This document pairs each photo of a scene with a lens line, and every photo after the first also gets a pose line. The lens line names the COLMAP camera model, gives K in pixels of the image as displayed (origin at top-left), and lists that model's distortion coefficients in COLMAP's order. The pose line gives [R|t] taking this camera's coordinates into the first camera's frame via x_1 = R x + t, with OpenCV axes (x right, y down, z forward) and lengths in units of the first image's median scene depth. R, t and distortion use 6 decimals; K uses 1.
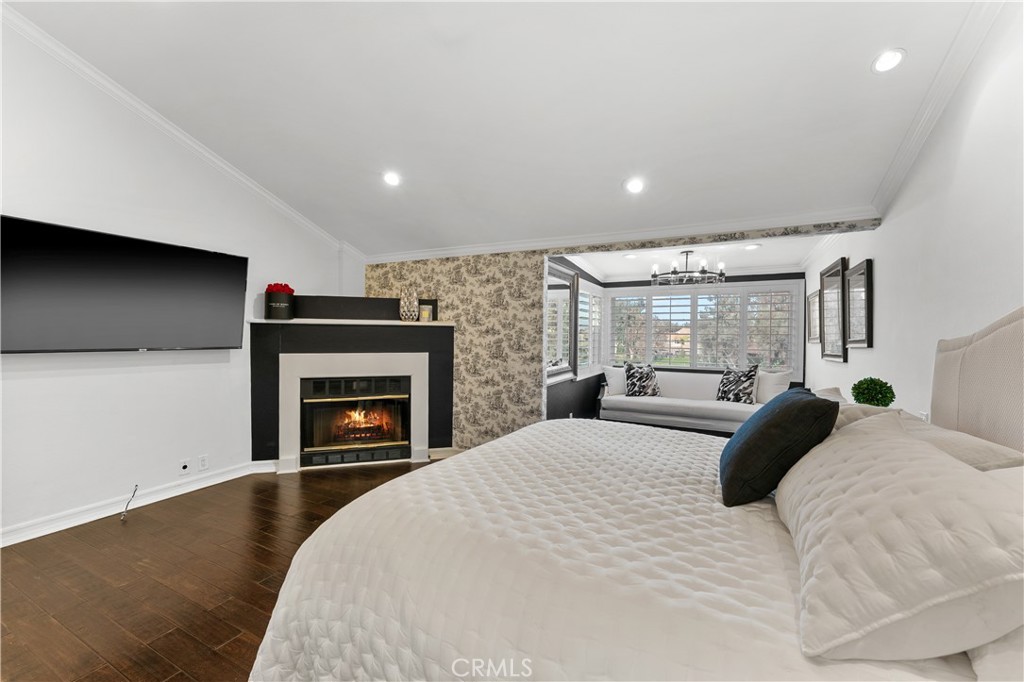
lens RADIAL K [[406.8, 0, 508.3], [0, 406.8, 335.9], [0, 0, 1]] dist [0.003167, 0.000293]
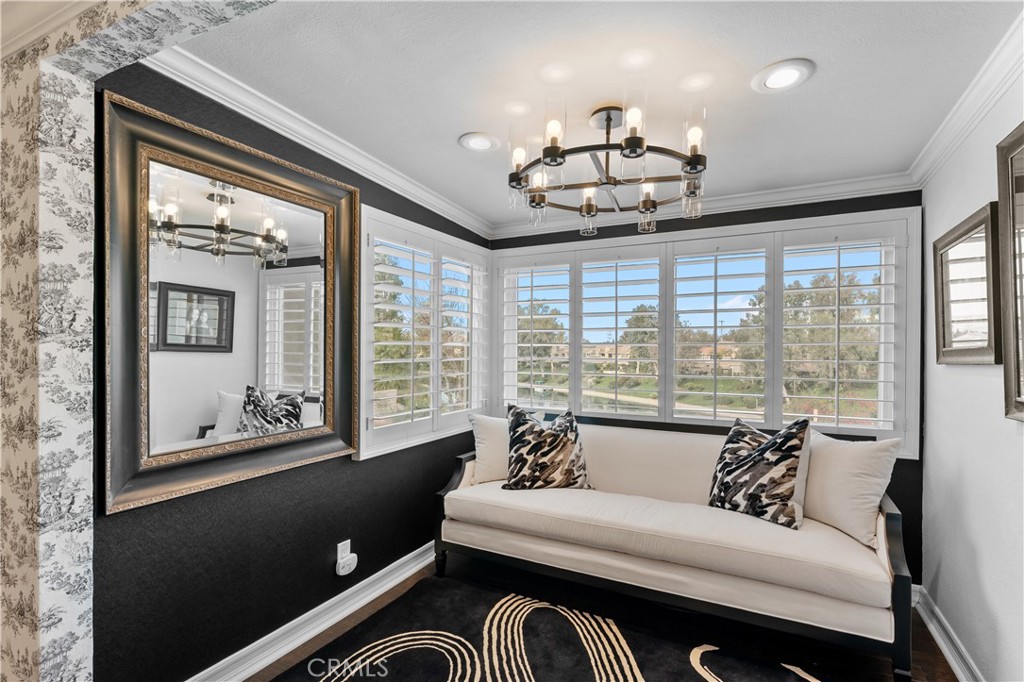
lens RADIAL K [[504.8, 0, 514.3], [0, 504.8, 345.4], [0, 0, 1]] dist [0.018190, -0.000181]
pose [[0.999813, -0.002597, 0.019184, 0.313632], [0.002806, 0.999937, -0.010899, 0.003739], [-0.019154, 0.010951, 0.999757, 0.503267]]
